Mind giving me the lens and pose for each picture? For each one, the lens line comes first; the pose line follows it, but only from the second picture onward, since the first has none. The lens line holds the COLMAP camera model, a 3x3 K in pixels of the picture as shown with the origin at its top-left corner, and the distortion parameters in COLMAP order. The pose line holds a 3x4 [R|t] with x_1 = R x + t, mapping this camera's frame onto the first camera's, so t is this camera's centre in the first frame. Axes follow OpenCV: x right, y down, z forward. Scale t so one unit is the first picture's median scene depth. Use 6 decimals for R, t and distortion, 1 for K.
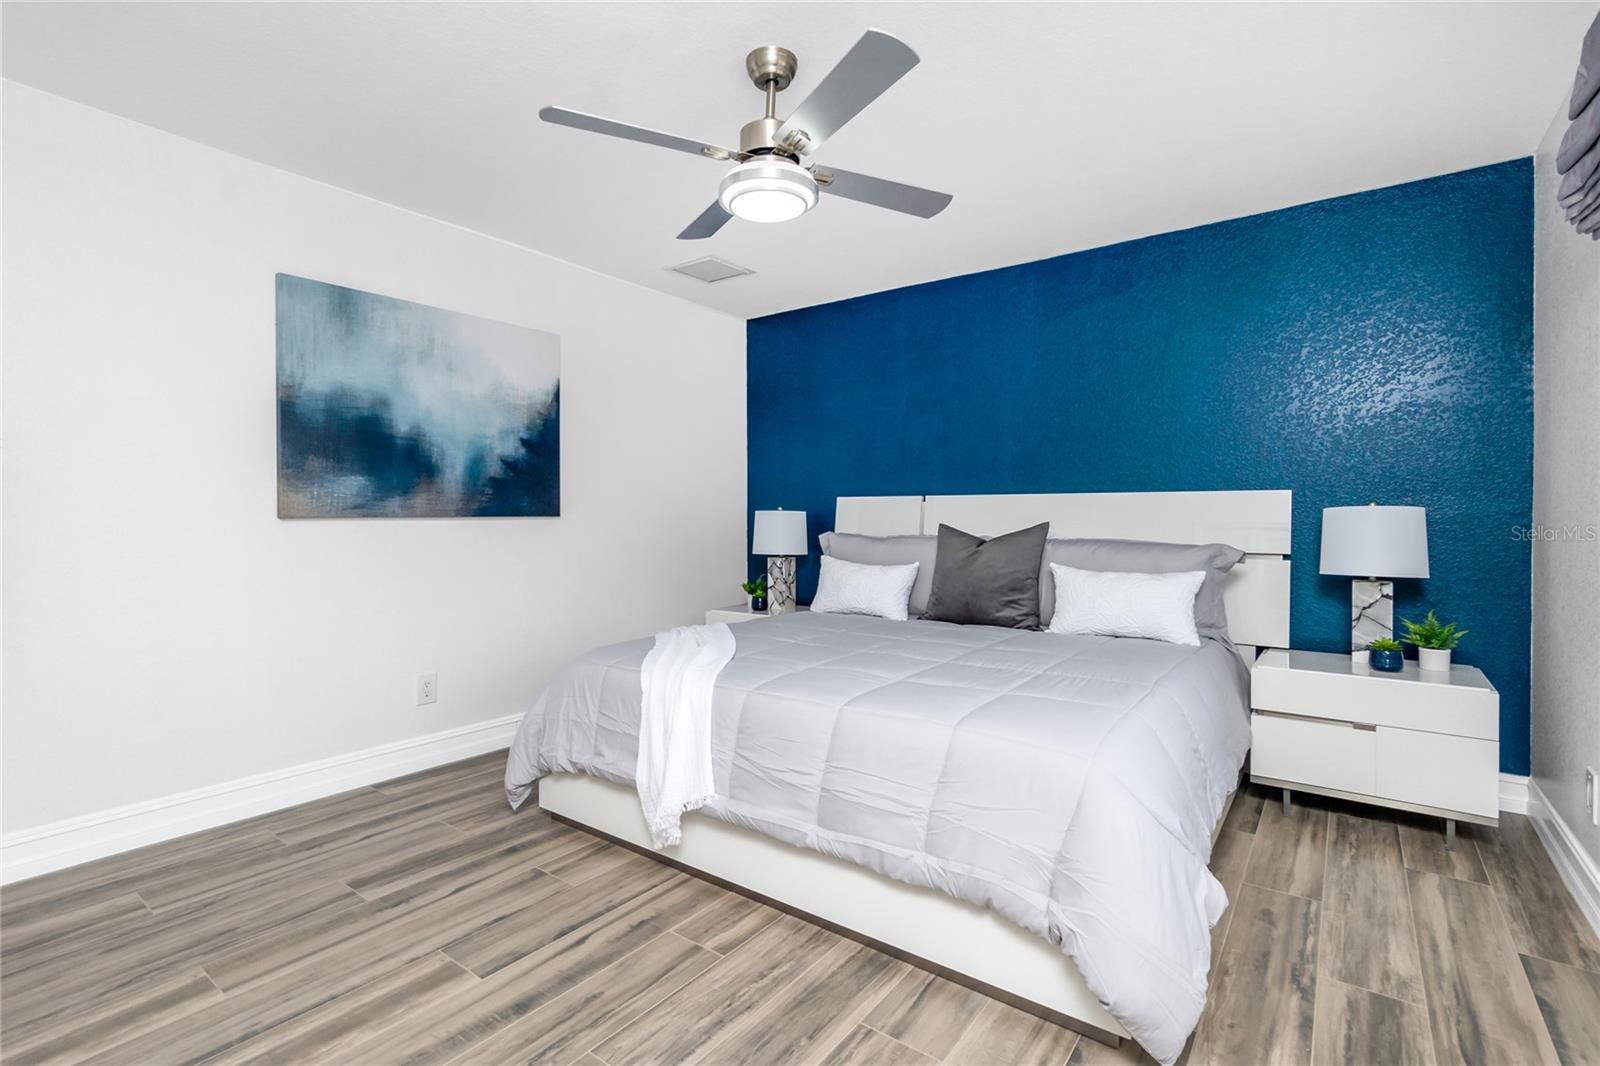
lens RADIAL K [[763.8, 0, 799.6], [0, 763.8, 518.3], [0, 0, 1]] dist [-0.001437, 0.000608]
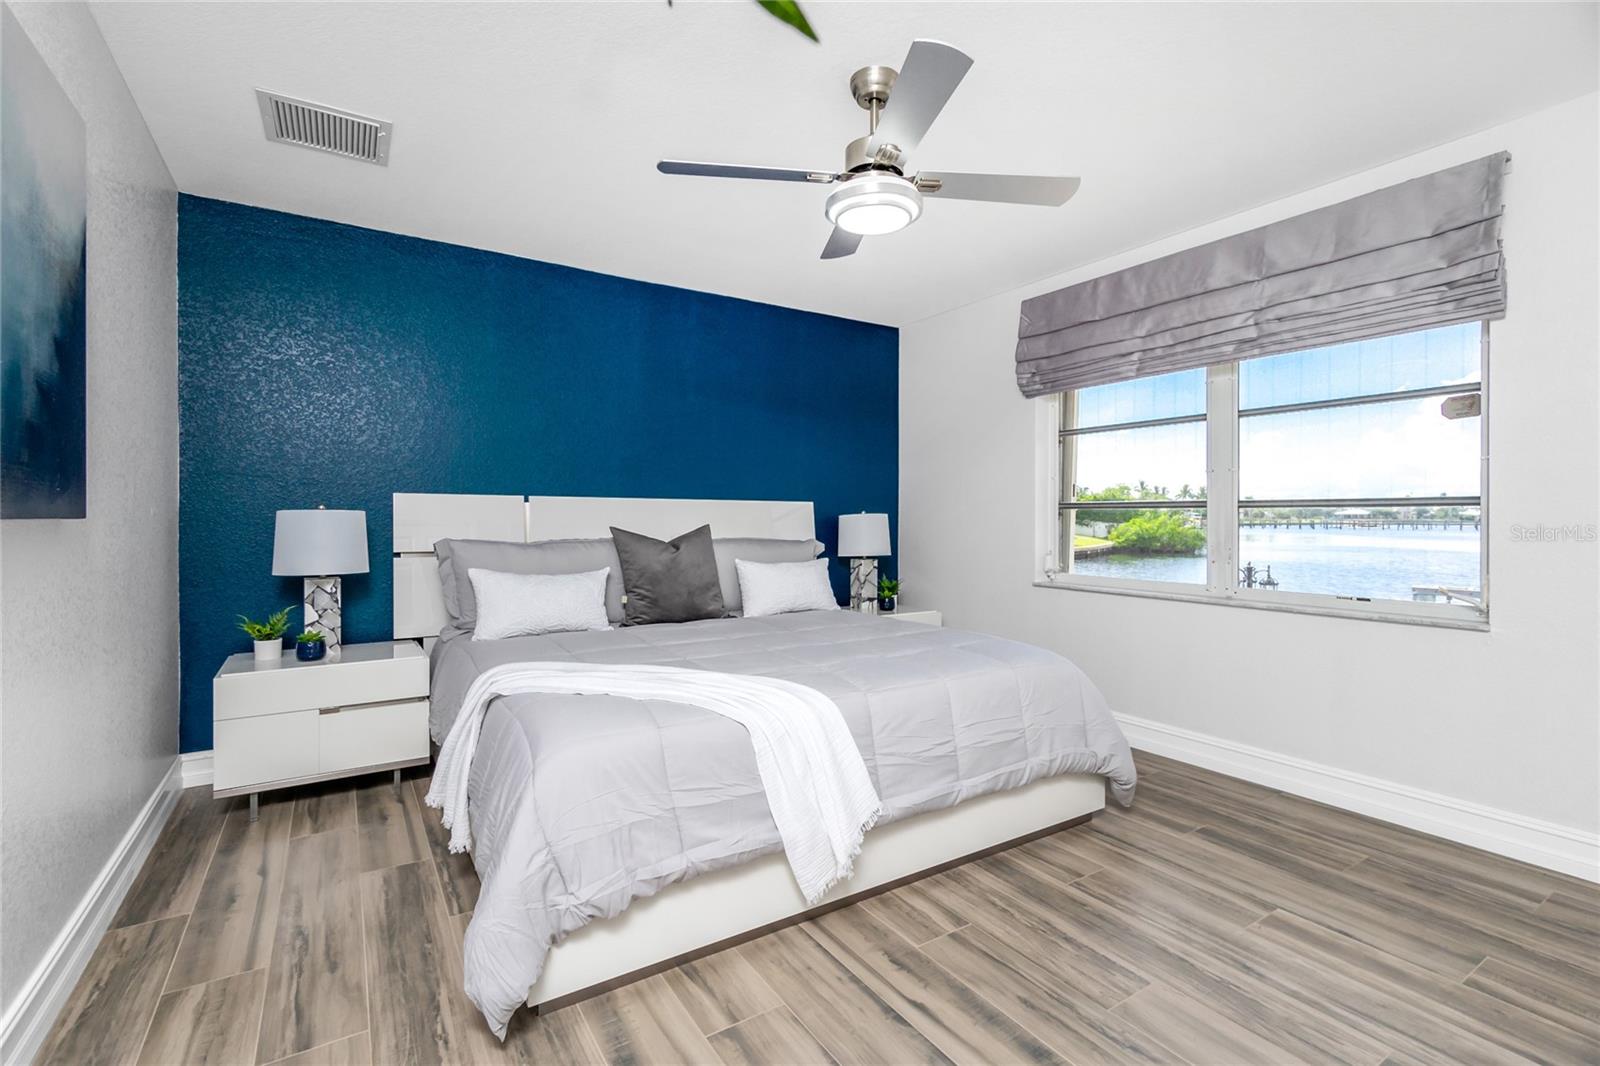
lens RADIAL K [[725.4, 0, 803.5], [0, 725.4, 525.1], [0, 0, 1]] dist [-0.002074, -0.000333]
pose [[0.334008, -0.004467, 0.942560, -0.805333], [-0.000290, 0.999988, 0.004842, 0.000409], [-0.942570, -0.001891, 0.334003, 0.616585]]
